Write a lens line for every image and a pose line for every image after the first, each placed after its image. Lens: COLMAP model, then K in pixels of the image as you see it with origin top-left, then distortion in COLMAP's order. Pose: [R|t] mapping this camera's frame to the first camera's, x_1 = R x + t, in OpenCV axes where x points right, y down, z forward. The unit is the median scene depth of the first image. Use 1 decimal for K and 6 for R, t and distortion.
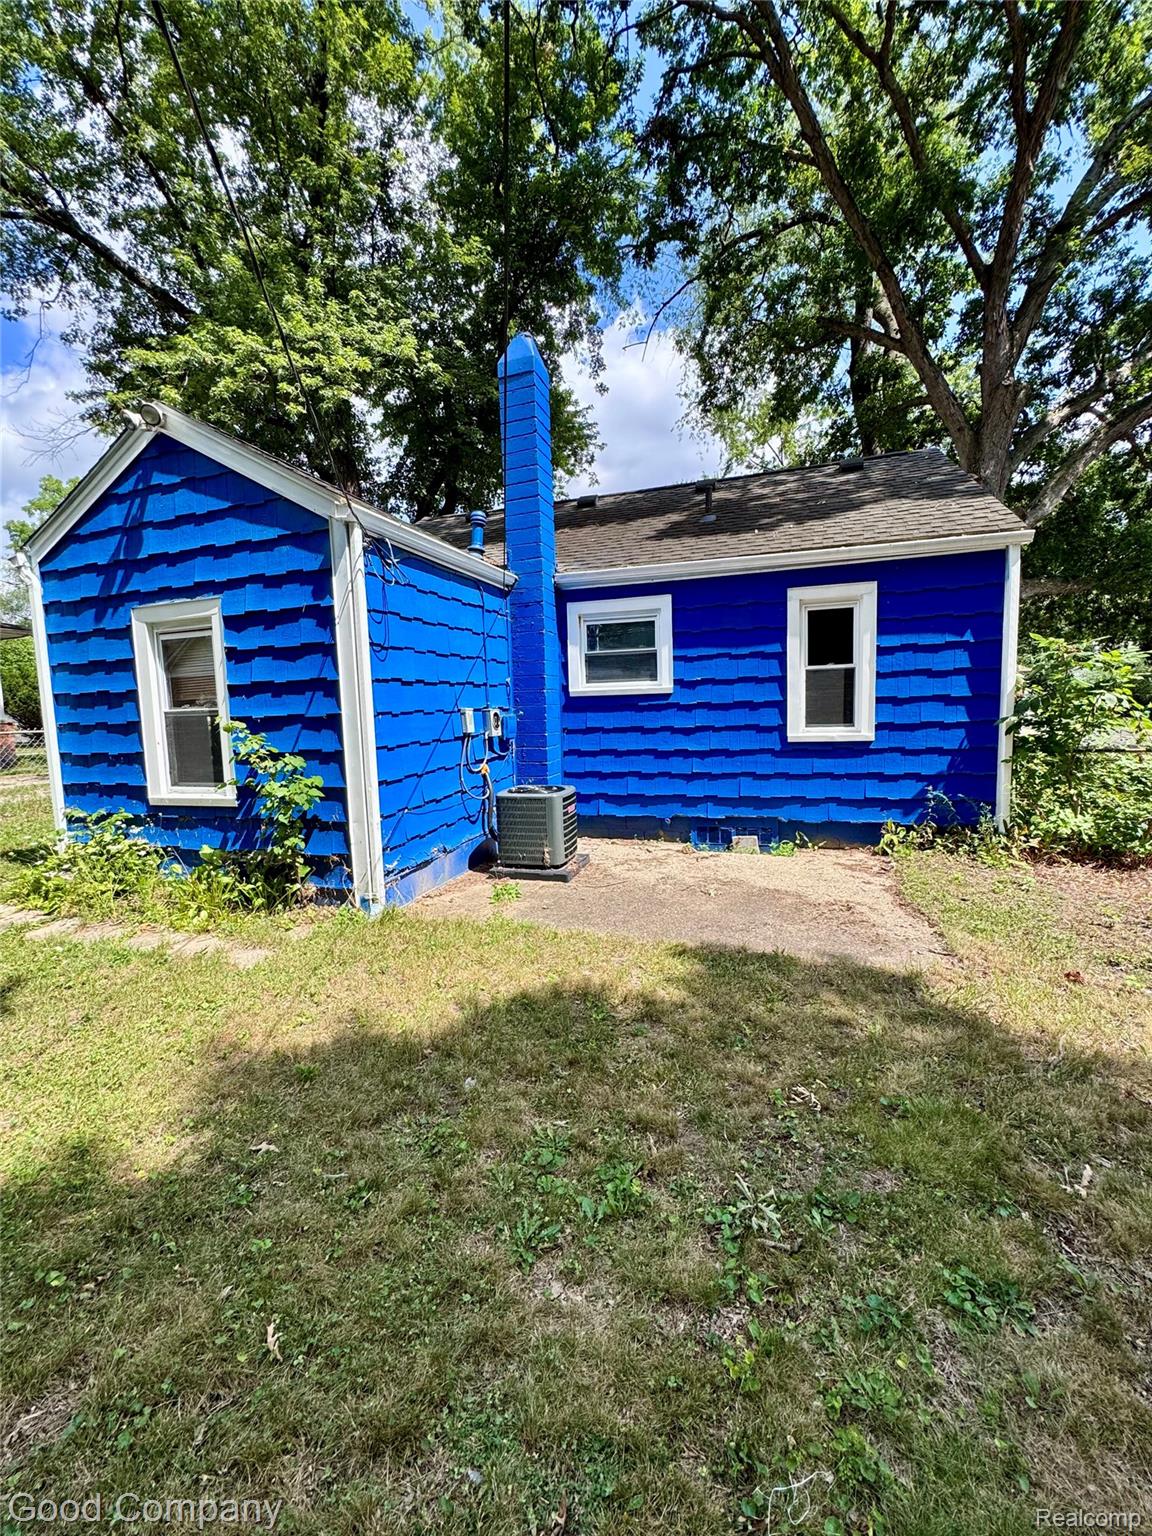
lens RADIAL K [[614.5, 0, 575.4], [0, 614.5, 765.5], [0, 0, 1]] dist [-0.004277, 0.000608]
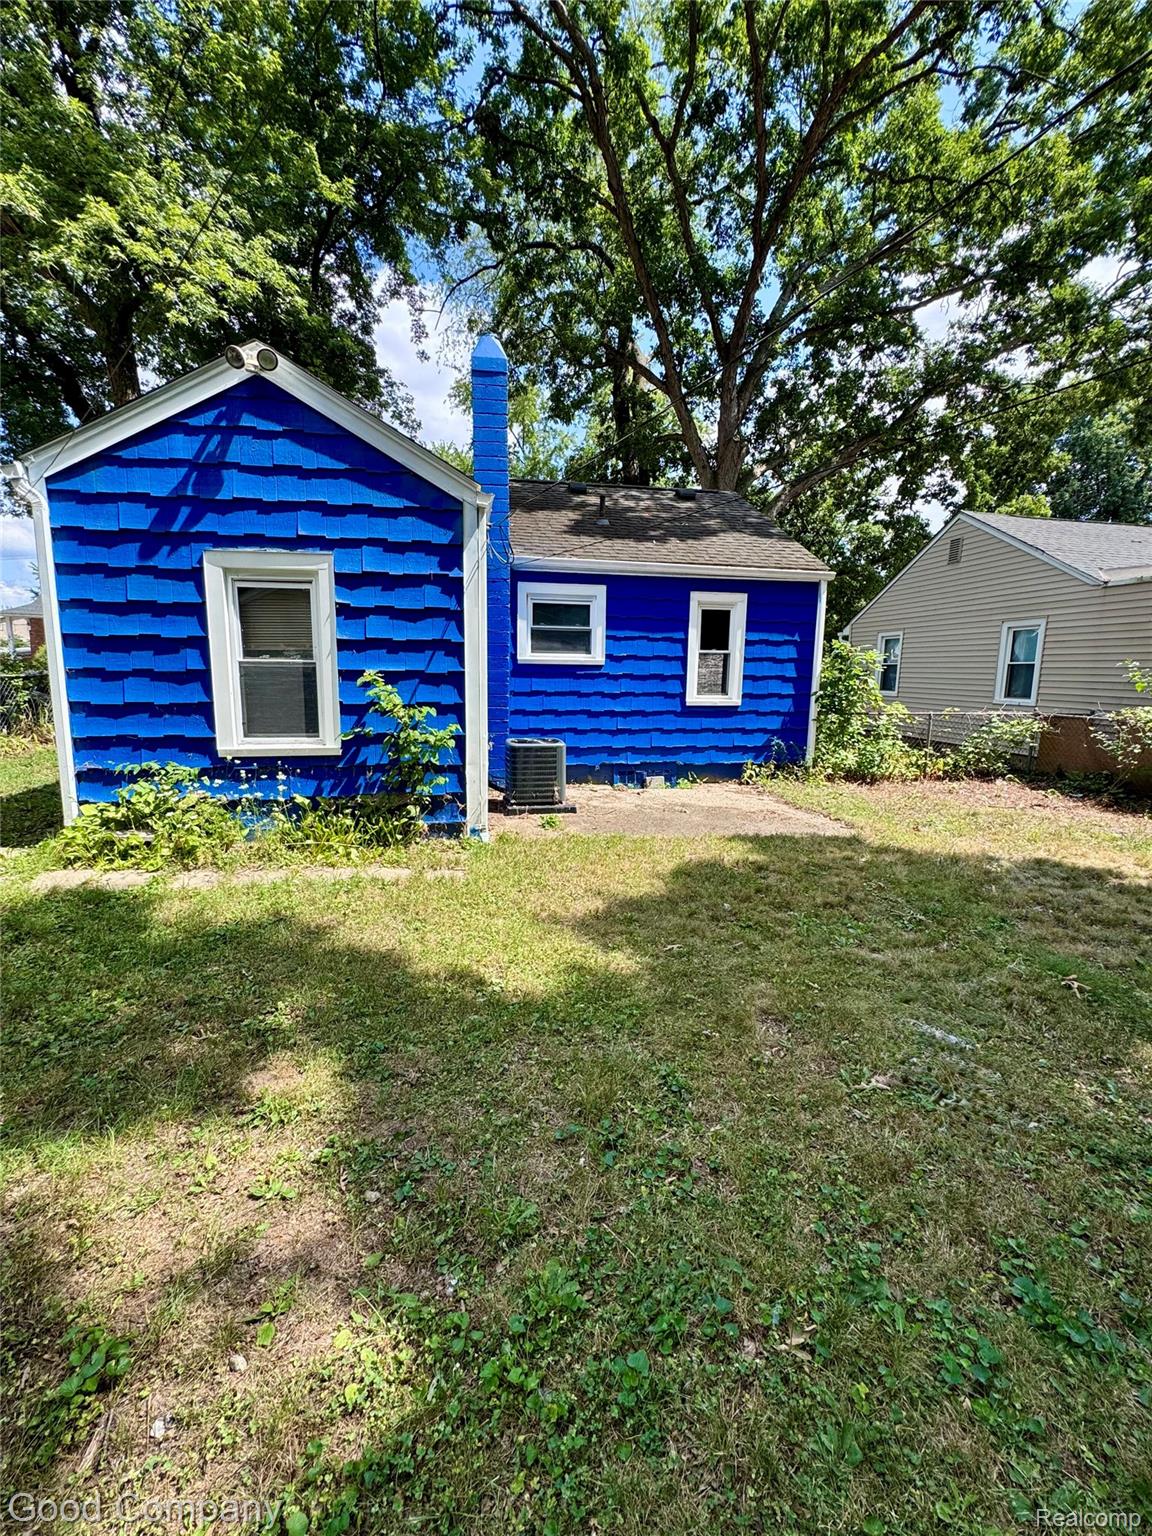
lens RADIAL K [[614.5, 0, 576.8], [0, 614.5, 765.9], [0, 0, 1]] dist [-0.004277, 0.000608]
pose [[0.886189, -0.027963, 0.462479, -0.534517], [0.005147, 0.998710, 0.050522, 0.026550], [-0.463295, -0.042391, 0.885190, -0.101139]]
